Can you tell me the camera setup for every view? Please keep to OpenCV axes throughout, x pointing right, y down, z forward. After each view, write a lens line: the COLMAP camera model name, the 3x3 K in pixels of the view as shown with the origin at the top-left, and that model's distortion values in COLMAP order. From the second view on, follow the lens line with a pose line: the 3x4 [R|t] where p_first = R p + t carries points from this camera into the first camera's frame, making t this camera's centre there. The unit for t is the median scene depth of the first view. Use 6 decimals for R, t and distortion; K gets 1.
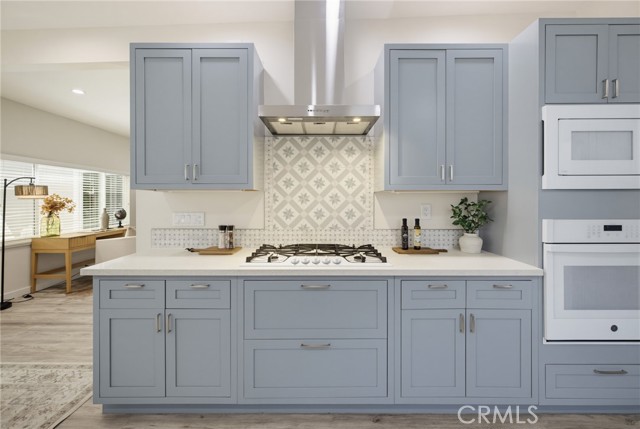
lens RADIAL K [[275.7, 0, 312.2], [0, 275.7, 201.0], [0, 0, 1]] dist [0.011282, -0.001050]
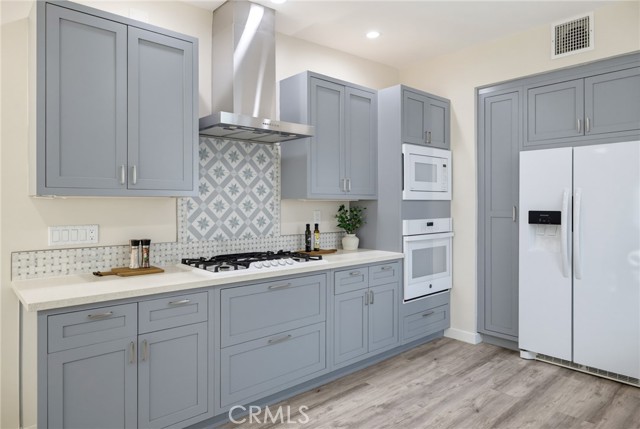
lens RADIAL K [[410.0, 0, 316.6], [0, 410.0, 205.0], [0, 0, 1]] dist [0.006735, 0.004552]
pose [[0.746956, -0.001989, 0.664870, -0.793019], [0.003329, 0.999994, -0.000748, -0.011870], [-0.664865, 0.002772, 0.746959, -0.270918]]
